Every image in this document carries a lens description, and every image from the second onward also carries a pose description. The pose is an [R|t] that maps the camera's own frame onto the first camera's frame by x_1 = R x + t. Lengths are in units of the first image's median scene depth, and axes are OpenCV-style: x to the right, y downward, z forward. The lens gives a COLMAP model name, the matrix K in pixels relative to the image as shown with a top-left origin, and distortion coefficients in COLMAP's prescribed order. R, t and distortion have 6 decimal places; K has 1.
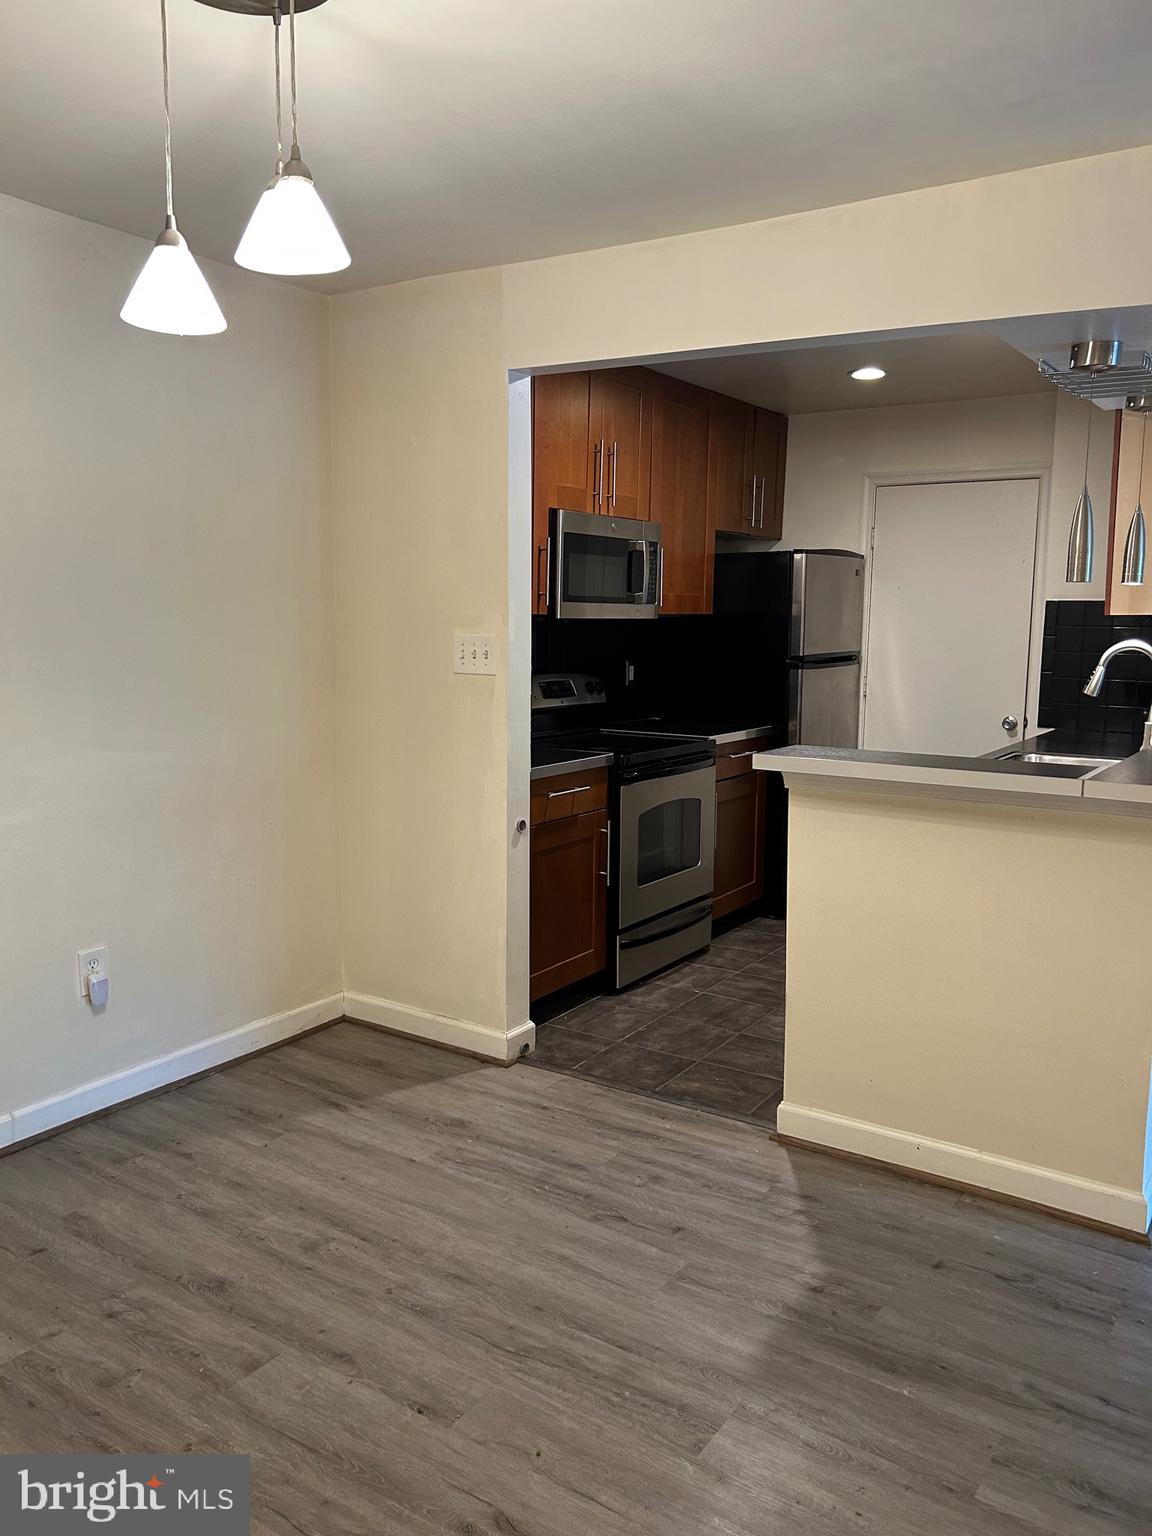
lens RADIAL K [[1153.4, 0, 576.9], [0, 1153.4, 785.4], [0, 0, 1]] dist [0.170116, -0.445757]
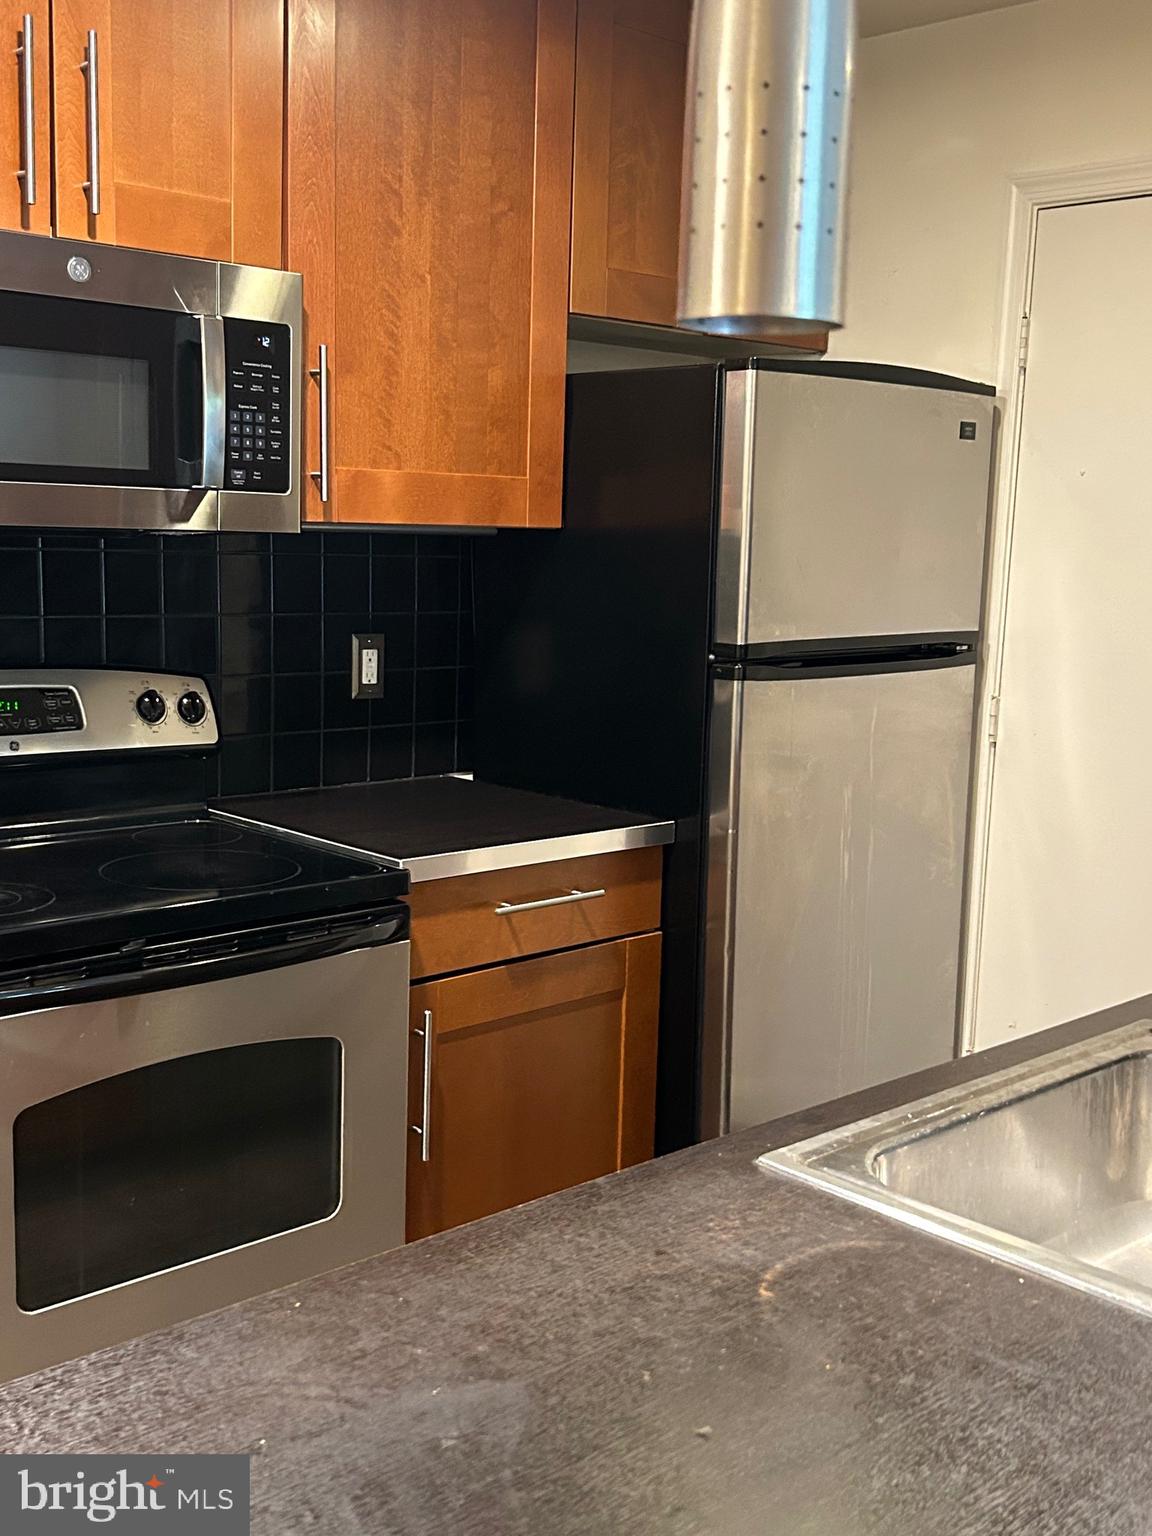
lens RADIAL K [[1664.8, 0, 598.9], [0, 1664.8, 796.7], [0, 0, 1]] dist [0.140147, -0.330238]
pose [[0.973513, 0.057643, -0.221245, 0.263392], [-0.054913, 0.998320, 0.018476, -0.067814], [0.221938, -0.005837, 0.975043, 0.449050]]
